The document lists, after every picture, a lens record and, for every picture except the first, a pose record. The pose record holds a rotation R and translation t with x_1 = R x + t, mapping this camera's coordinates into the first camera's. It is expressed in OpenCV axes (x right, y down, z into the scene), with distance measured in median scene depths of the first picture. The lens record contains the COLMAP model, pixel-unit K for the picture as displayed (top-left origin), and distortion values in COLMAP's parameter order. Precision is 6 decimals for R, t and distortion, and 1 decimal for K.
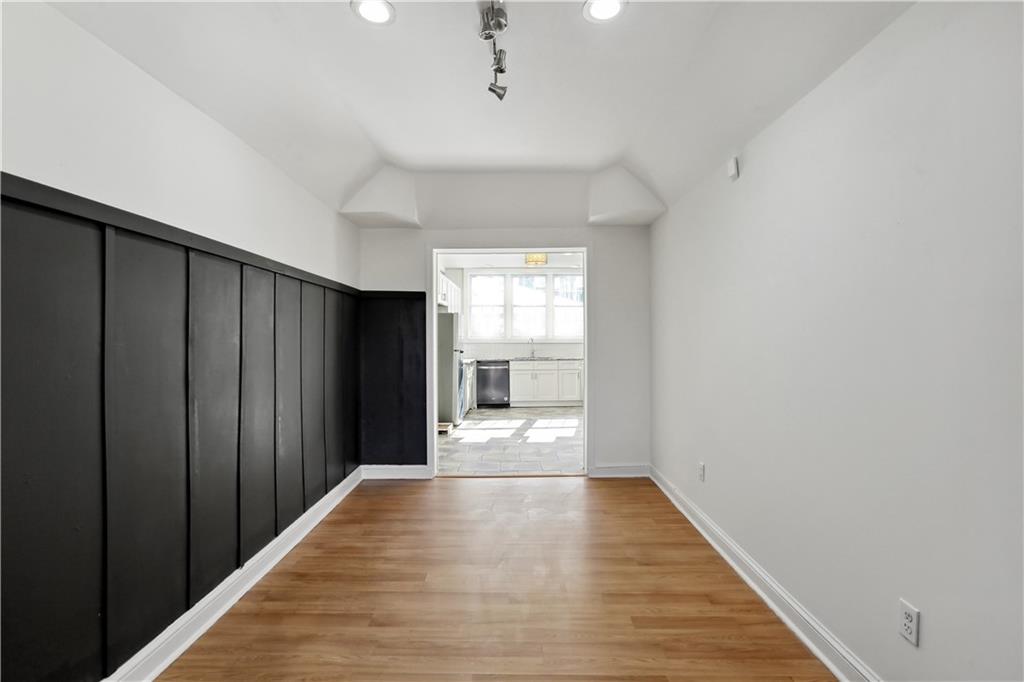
lens RADIAL K [[478.6, 0, 510.5], [0, 478.6, 336.7], [0, 0, 1]] dist [-0.013769, 0.000279]
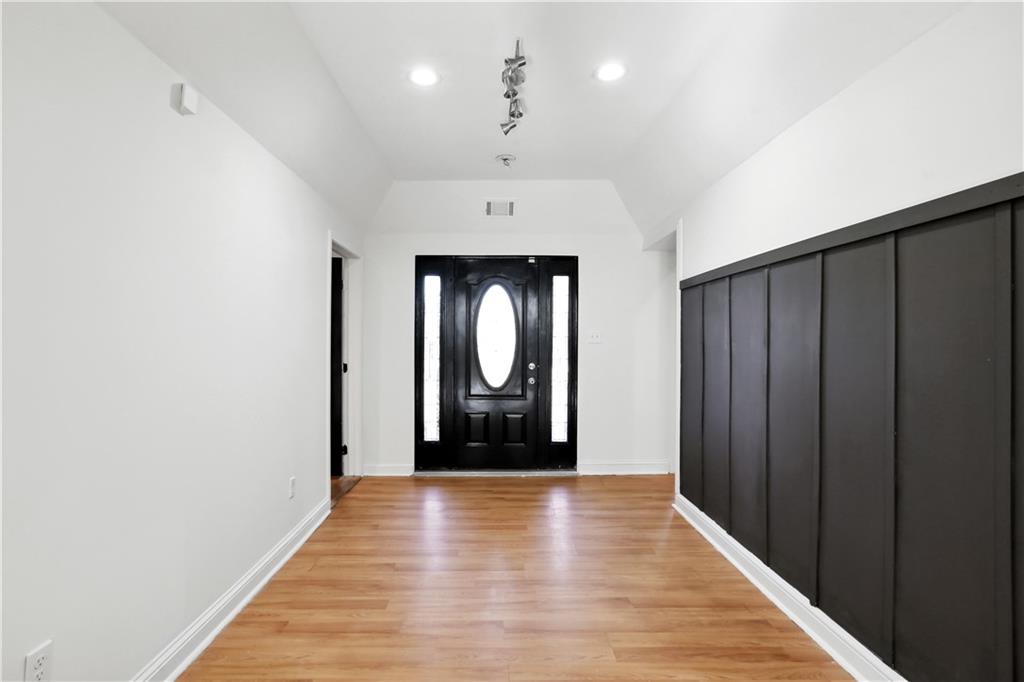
lens RADIAL K [[478.6, 0, 510.5], [0, 478.6, 336.7], [0, 0, 1]] dist [-0.013769, 0.000279]
pose [[-0.999060, -0.001843, -0.043321, 0.025964], [-0.001435, 0.999954, -0.009460, 0.004666], [0.043336, -0.009388, -0.999016, 2.009435]]
